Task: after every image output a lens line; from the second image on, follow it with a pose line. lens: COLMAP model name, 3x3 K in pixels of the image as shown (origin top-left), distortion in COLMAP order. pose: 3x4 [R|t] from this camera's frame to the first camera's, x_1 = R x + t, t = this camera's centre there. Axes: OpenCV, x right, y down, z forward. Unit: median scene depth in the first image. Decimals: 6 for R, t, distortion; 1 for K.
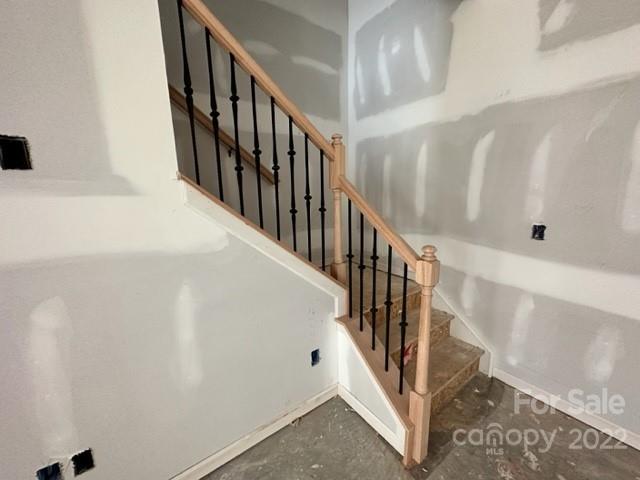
lens RADIAL K [[254.2, 0, 322.9], [0, 254.2, 238.9], [0, 0, 1]] dist [-0.004210, 0.000666]
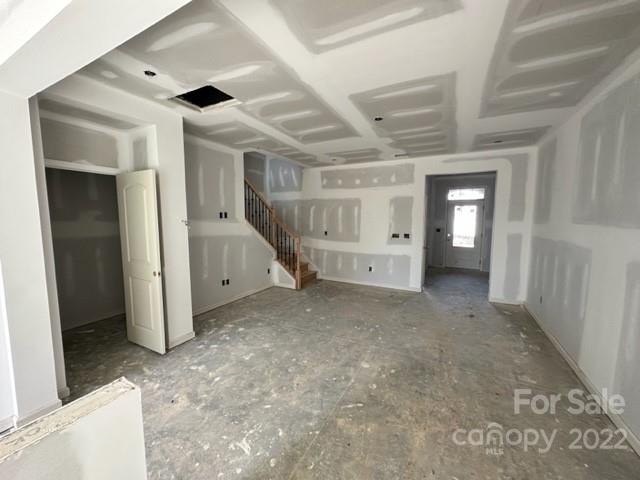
lens RADIAL K [[254.2, 0, 319.5], [0, 254.2, 241.3], [0, 0, 1]] dist [-0.004210, 0.000666]
pose [[0.902671, -0.021483, 0.429794, -0.805688], [0.059558, 0.995378, -0.075333, 0.347619], [-0.426190, 0.093599, 0.899779, -2.190712]]
